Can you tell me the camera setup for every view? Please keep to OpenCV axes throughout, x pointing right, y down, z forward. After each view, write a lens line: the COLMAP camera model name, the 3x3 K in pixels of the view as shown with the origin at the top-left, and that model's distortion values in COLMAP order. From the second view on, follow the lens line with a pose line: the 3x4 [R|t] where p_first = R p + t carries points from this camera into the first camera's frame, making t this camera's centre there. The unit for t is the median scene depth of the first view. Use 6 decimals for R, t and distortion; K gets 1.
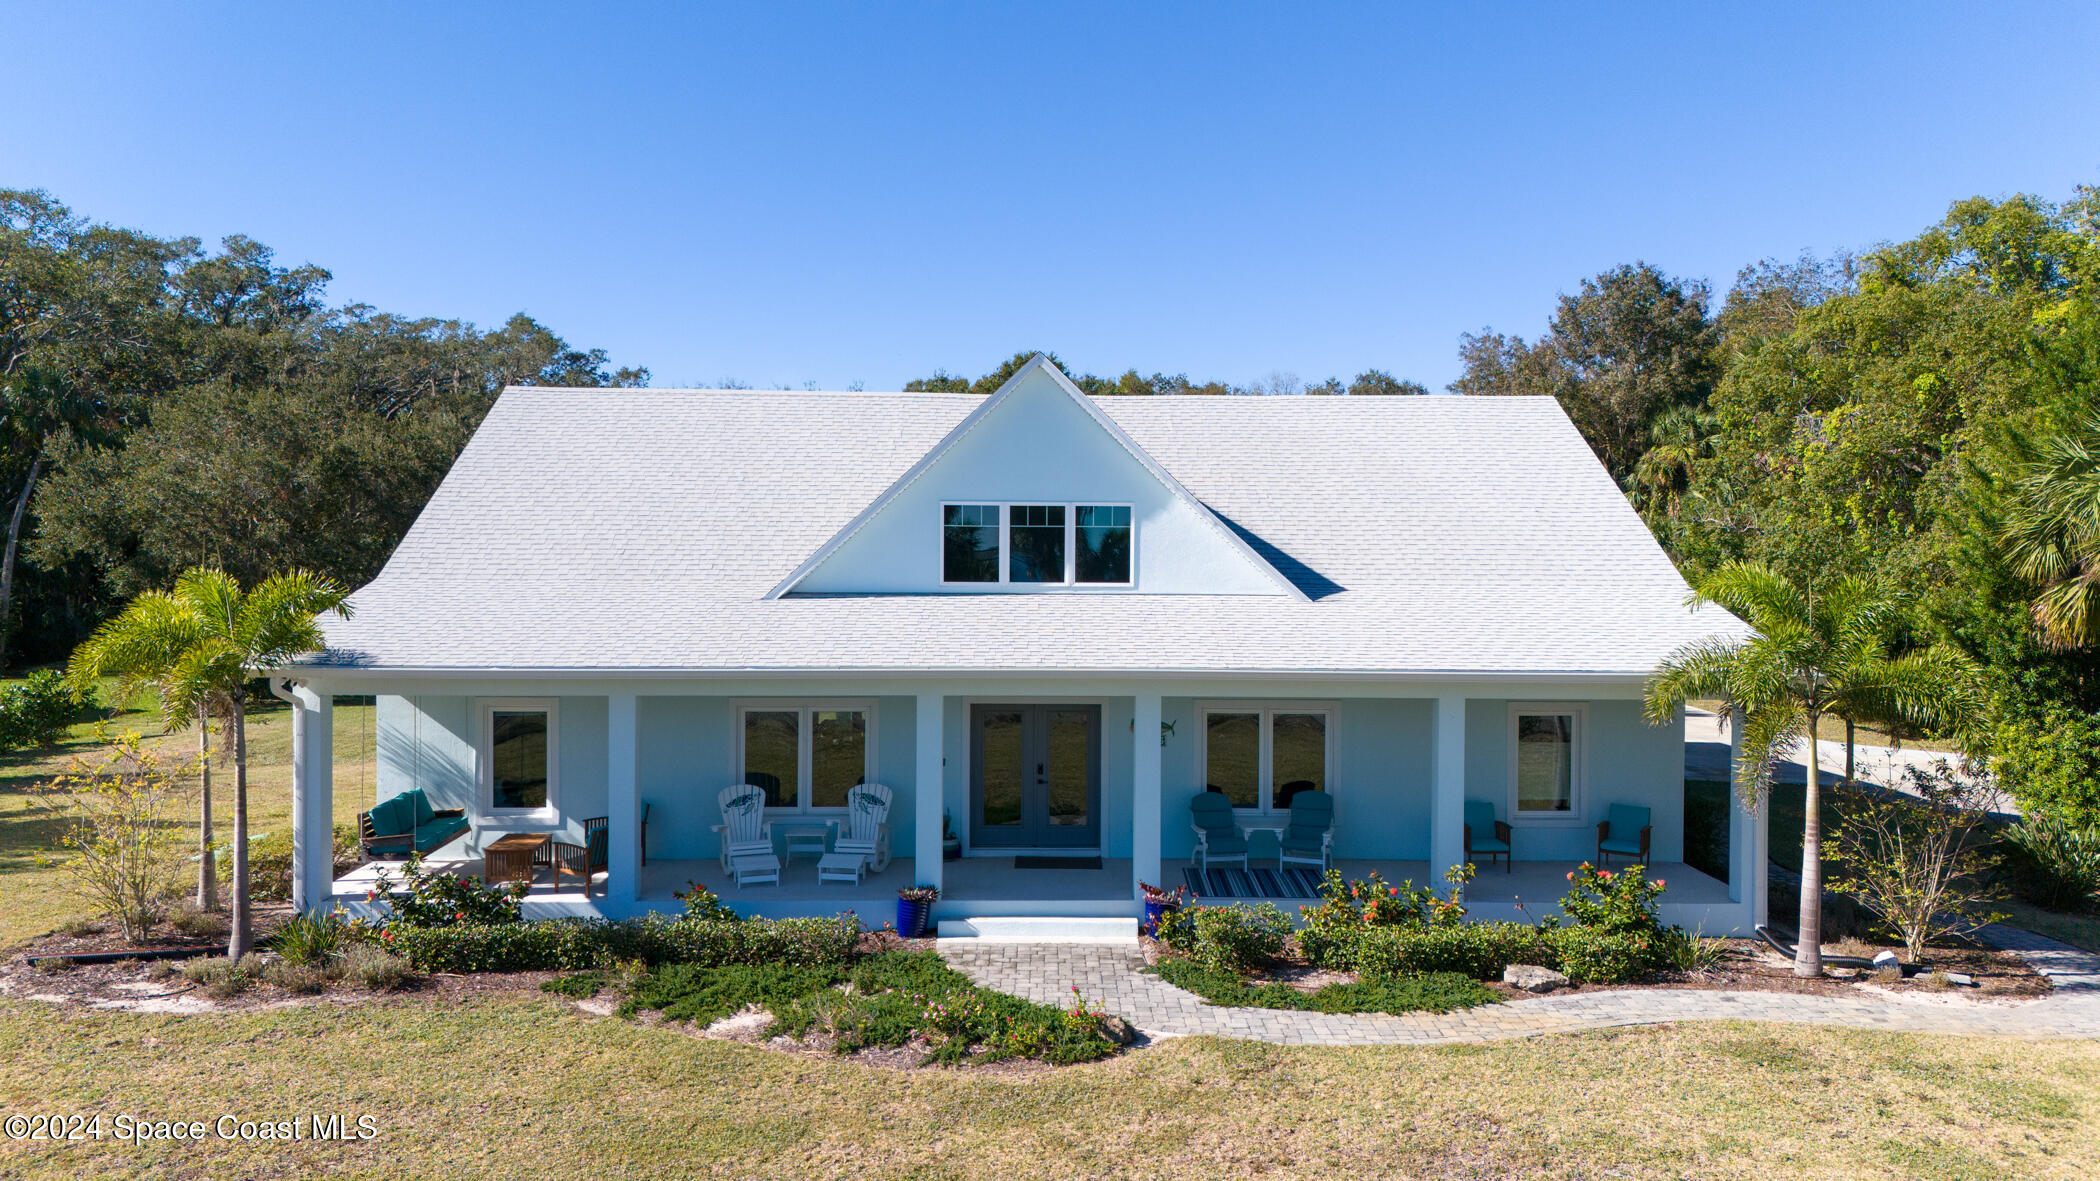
lens RADIAL K [[1544.3, 0, 1050.0], [0, 1544.3, 590.5], [0, 0, 1]] dist [0.038360, -0.001301]
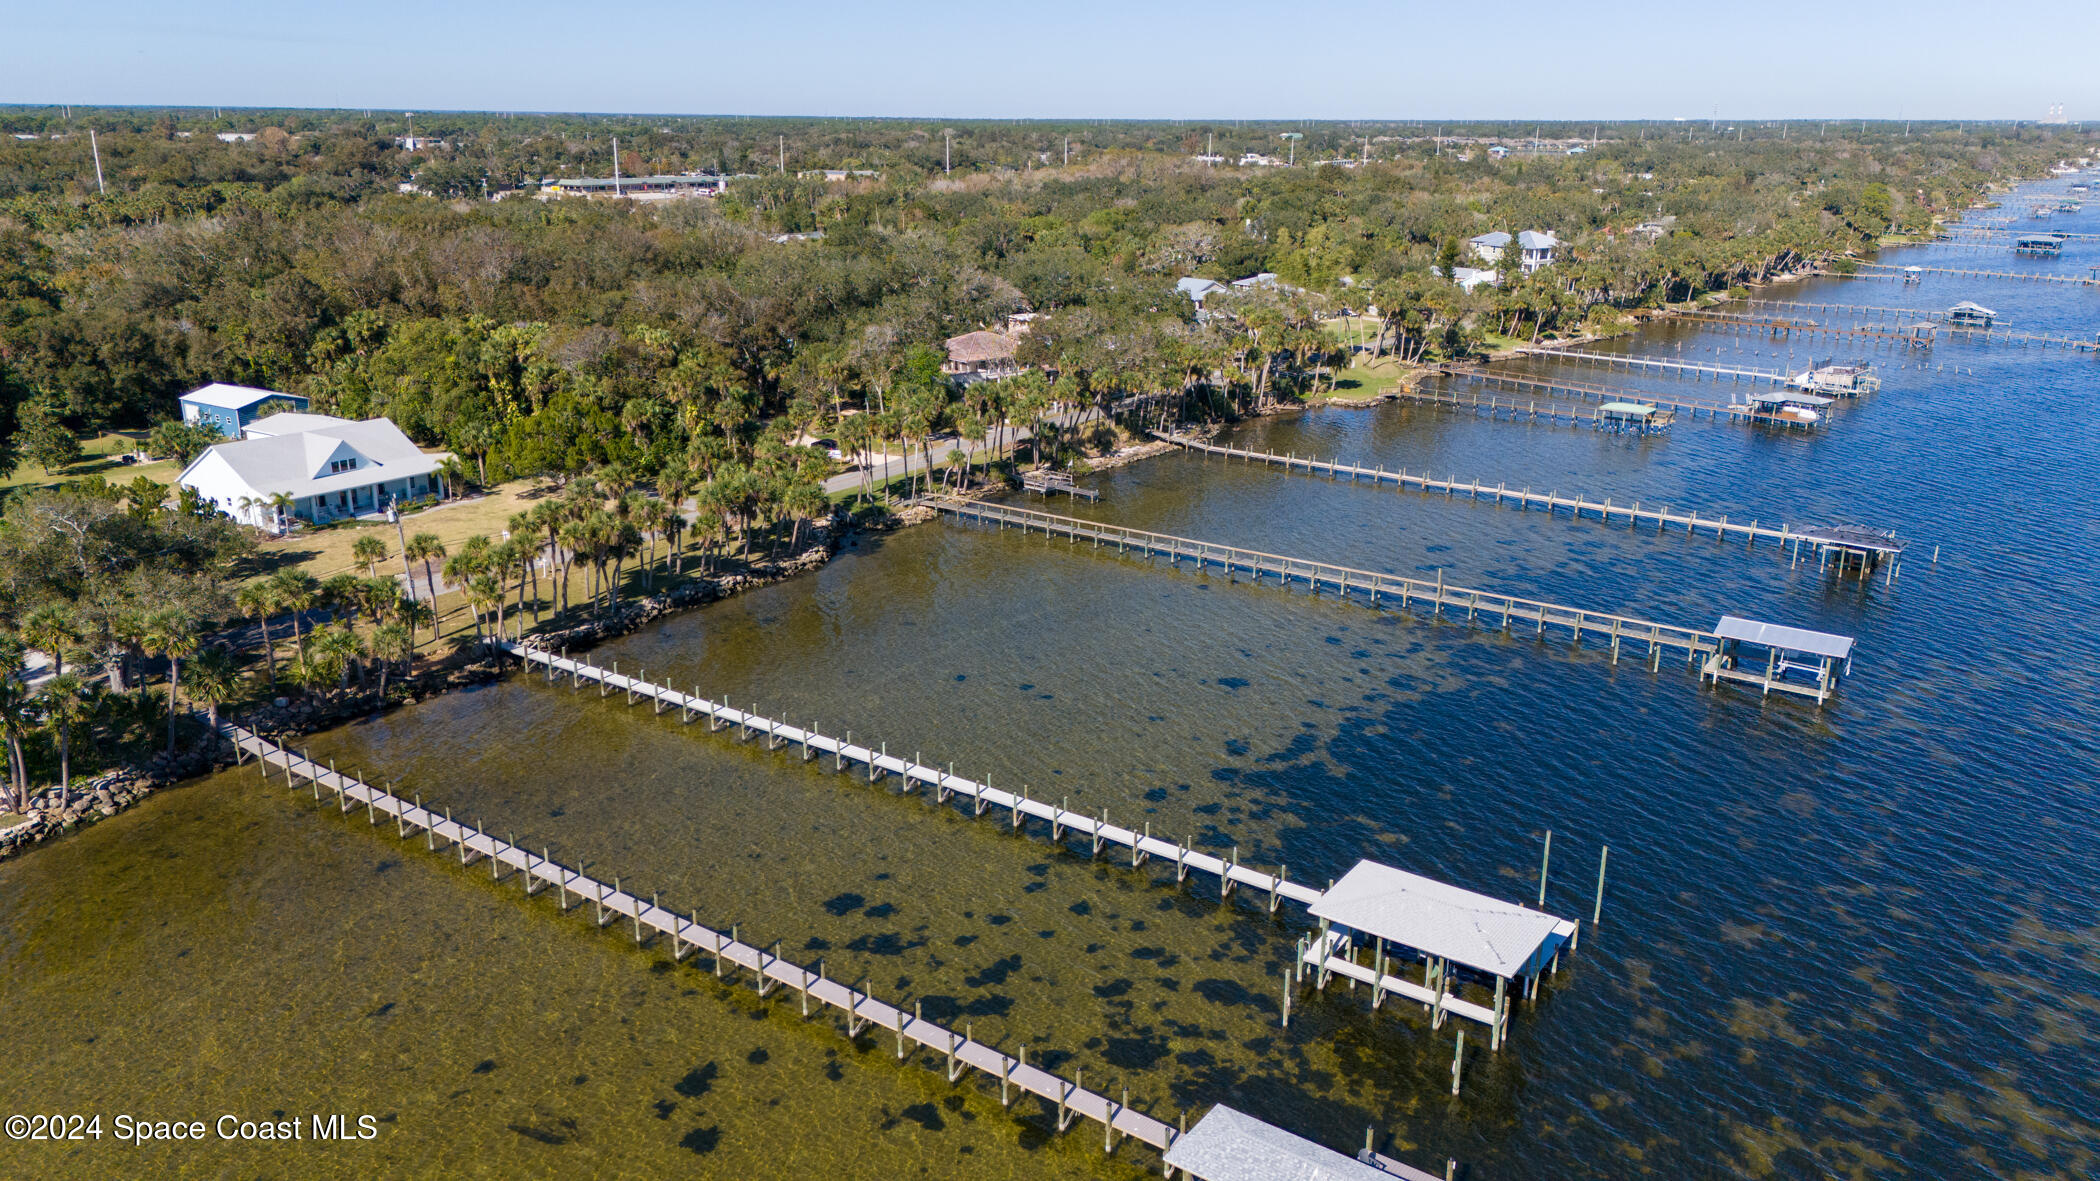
lens RADIAL K [[1530.4, 0, 1050.0], [0, 1530.4, 590.5], [0, 0, 1]] dist [0.071751, -0.065224]
pose [[0.568319, -0.244049, 0.785783, -4.853647], [0.016428, 0.958175, 0.285710, -1.816887], [-0.822645, -0.149465, 0.548558, -7.064259]]
